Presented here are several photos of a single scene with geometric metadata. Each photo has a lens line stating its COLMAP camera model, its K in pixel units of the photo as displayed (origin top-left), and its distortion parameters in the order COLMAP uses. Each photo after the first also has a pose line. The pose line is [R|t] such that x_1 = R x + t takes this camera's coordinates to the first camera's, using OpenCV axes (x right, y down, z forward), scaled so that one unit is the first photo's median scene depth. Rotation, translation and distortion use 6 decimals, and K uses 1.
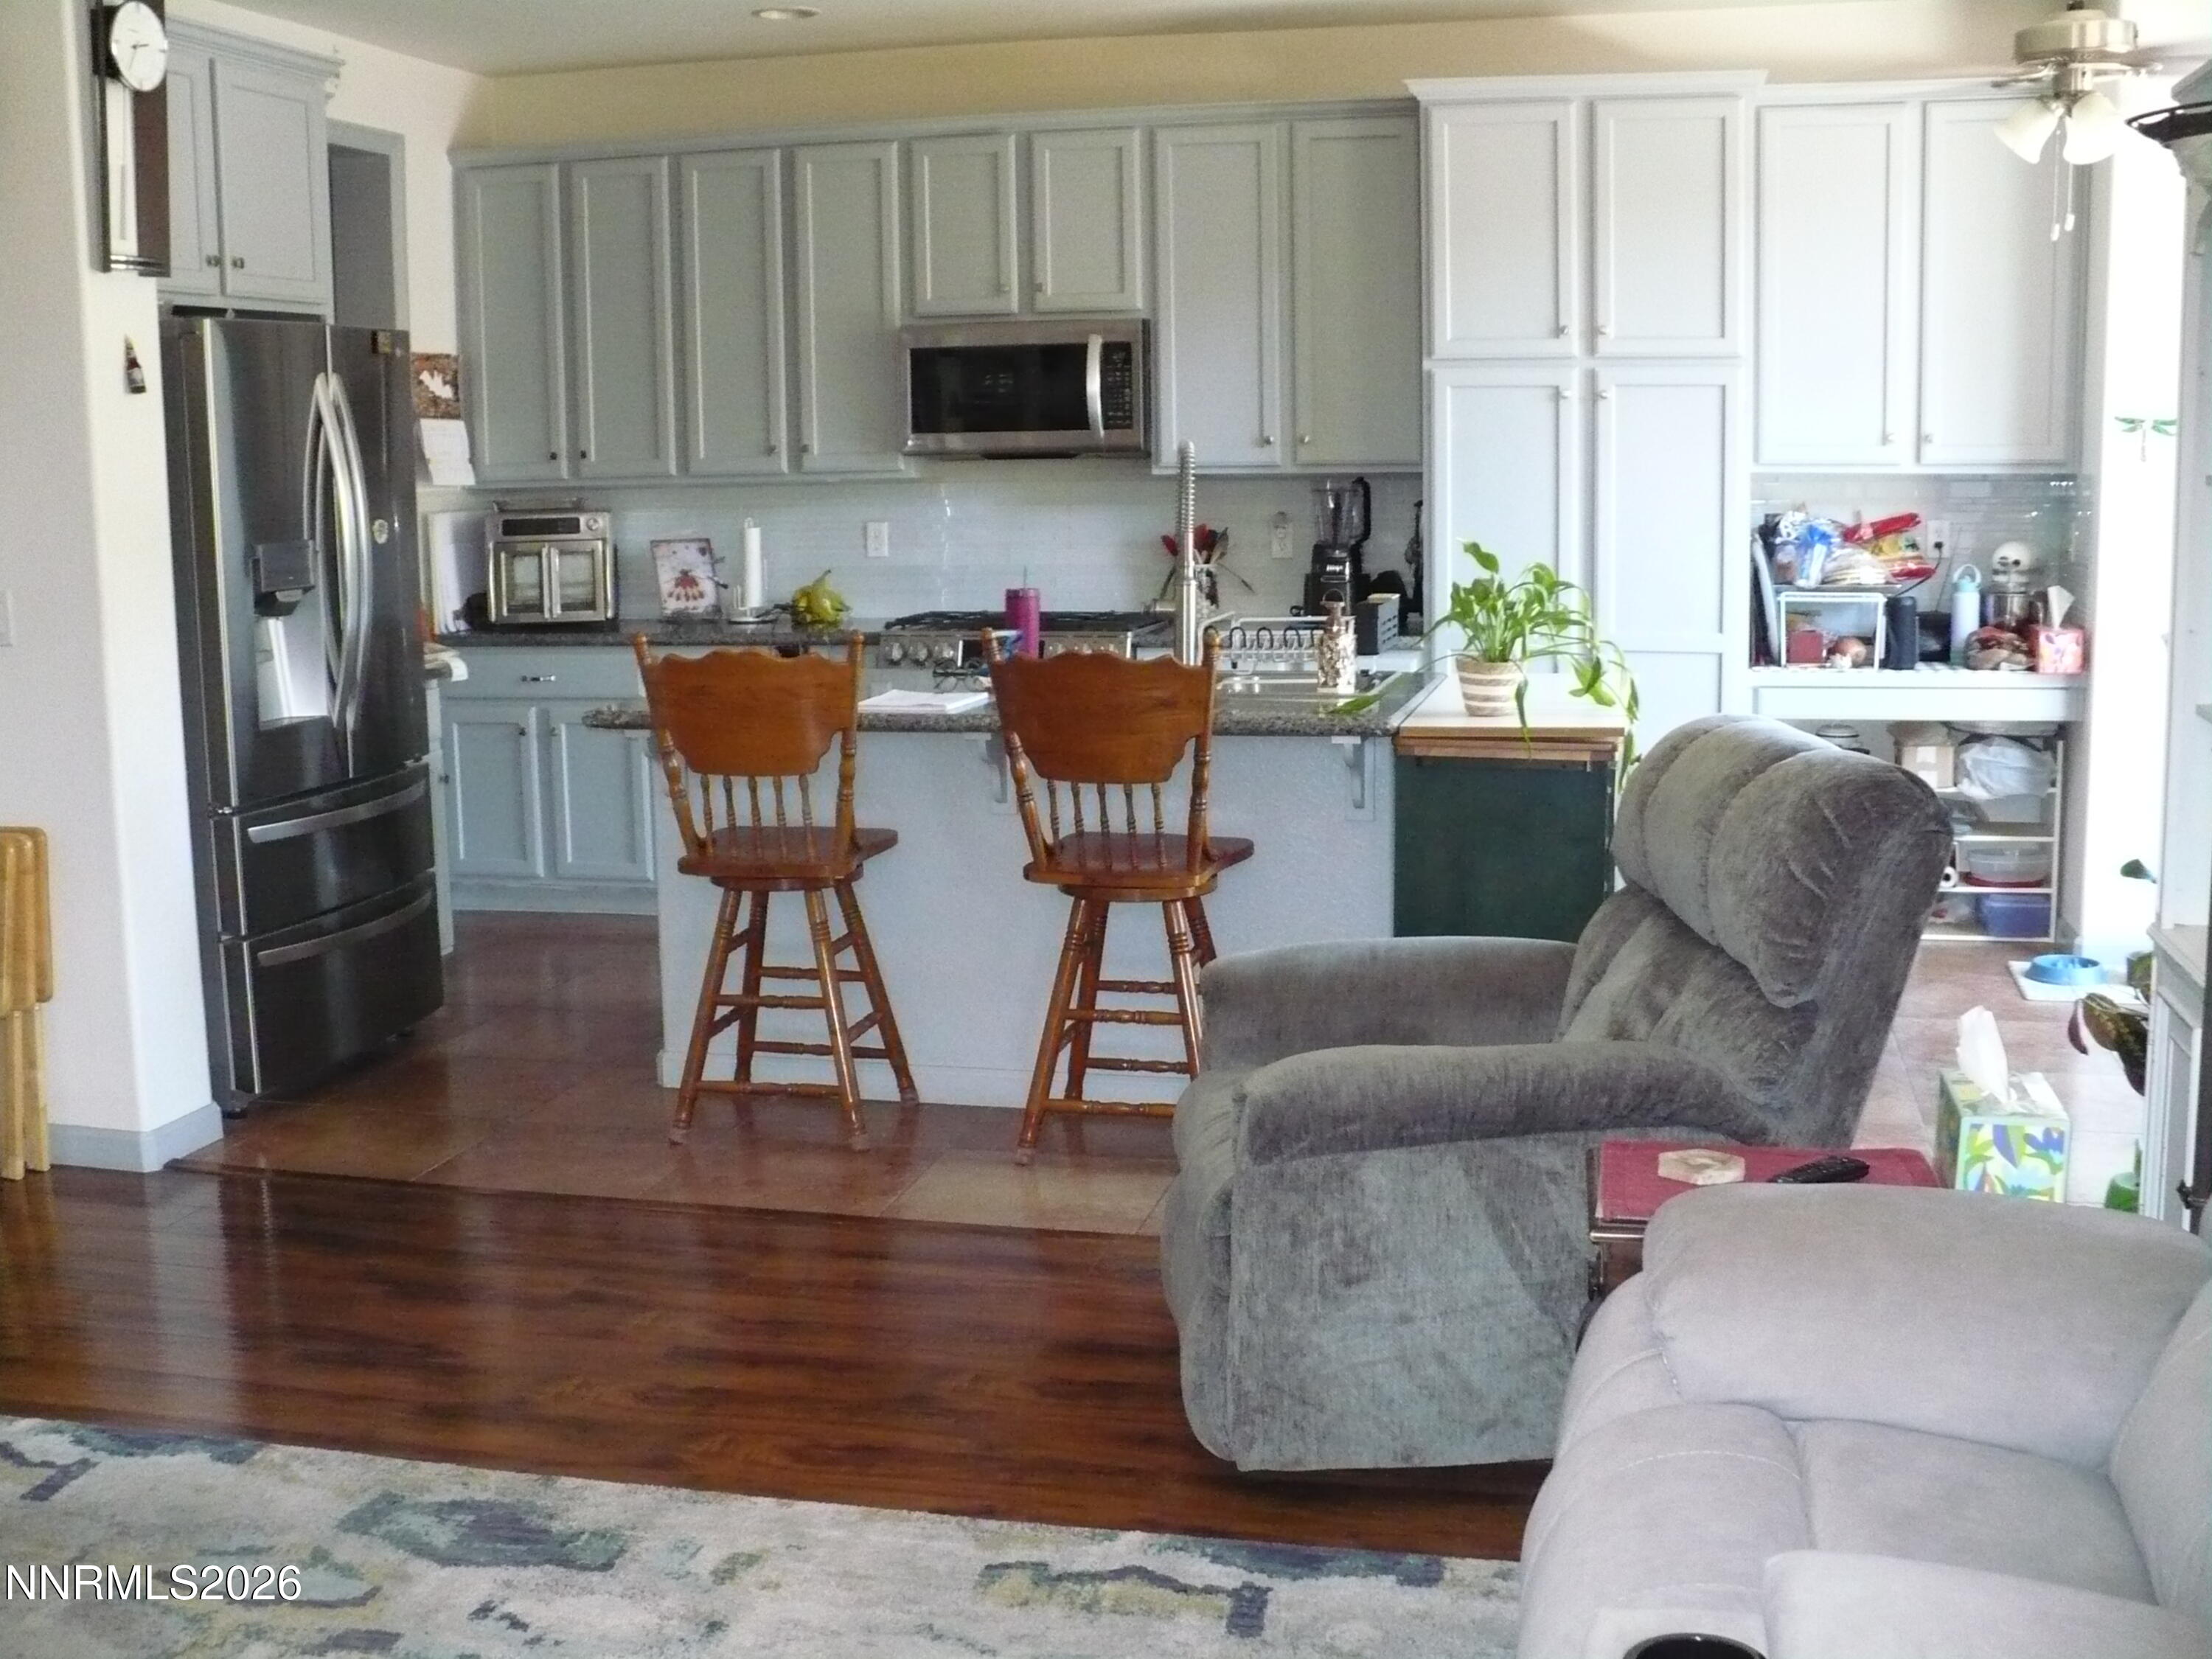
lens RADIAL K [[2470.3, 0, 1106.0], [0, 2470.3, 829.5], [0, 0, 1]] dist [-0.296819, 0.485926]
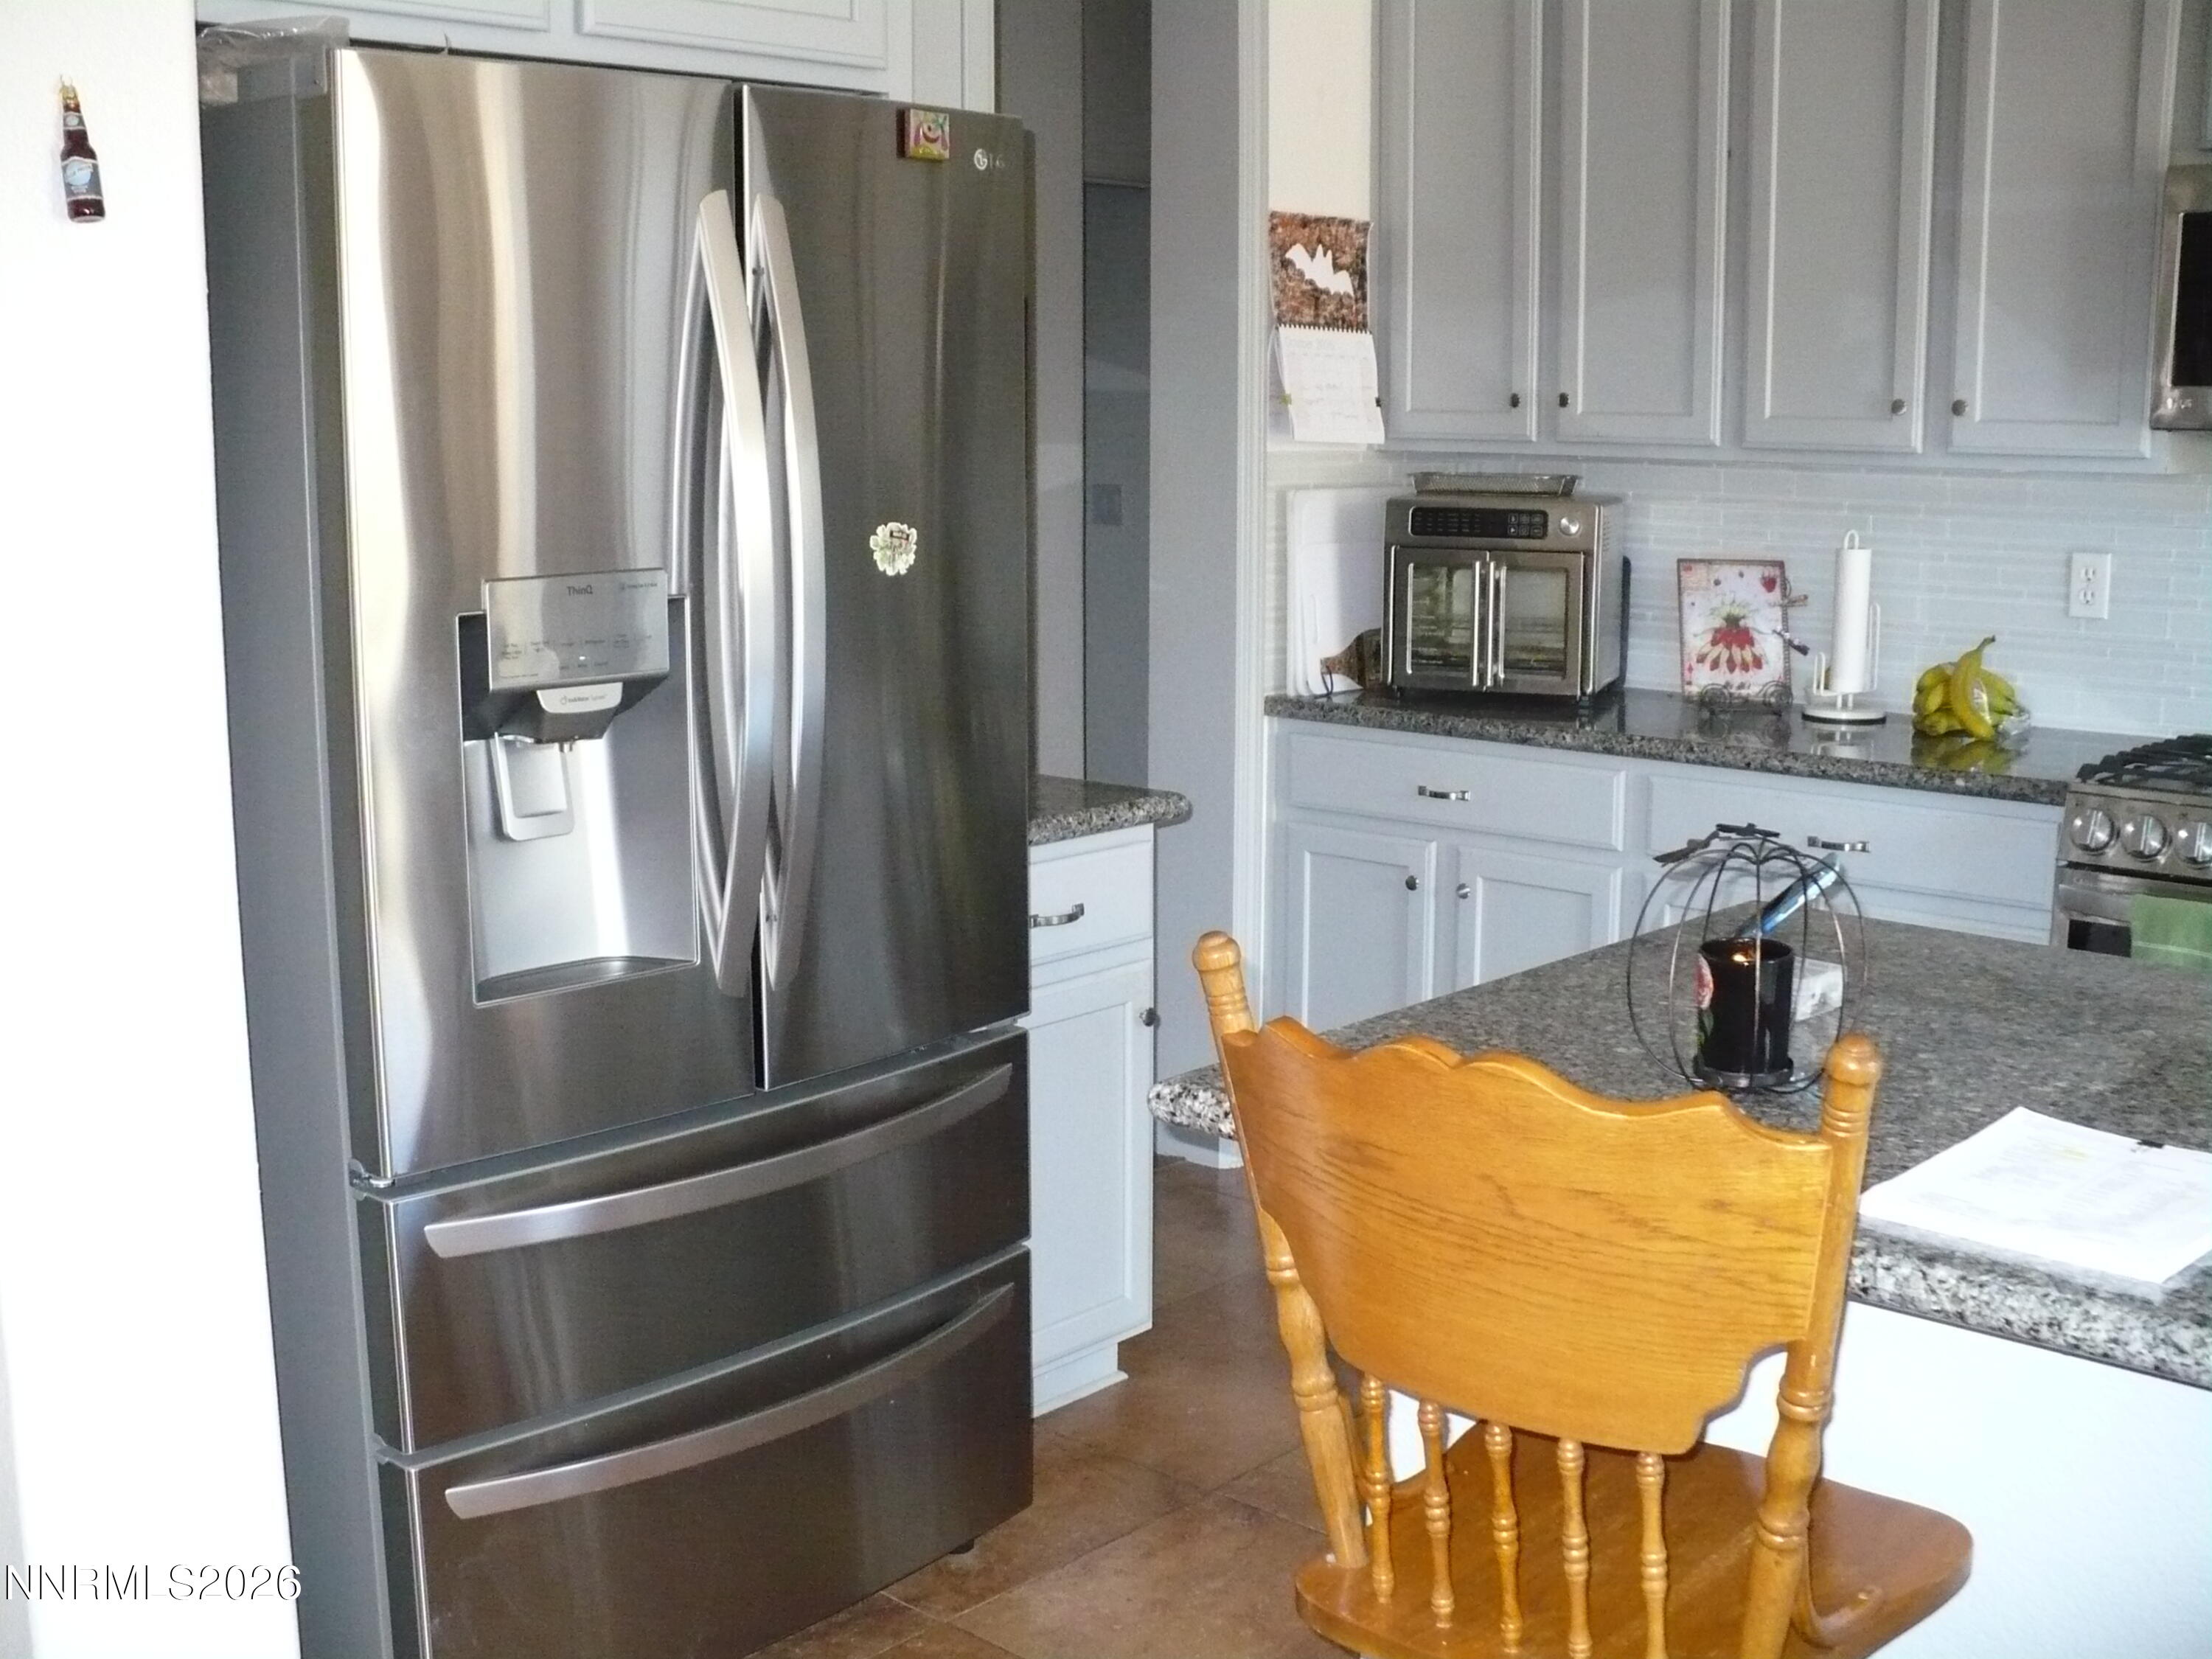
lens RADIAL K [[2470.3, 0, 1106.0], [0, 2470.3, 829.5], [0, 0, 1]] dist [-0.296819, 0.485926]
pose [[0.874125, 0.098616, -0.475583, -0.029902], [-0.088625, 0.995117, 0.043453, -0.070432], [0.477546, 0.004165, 0.878597, 0.454687]]
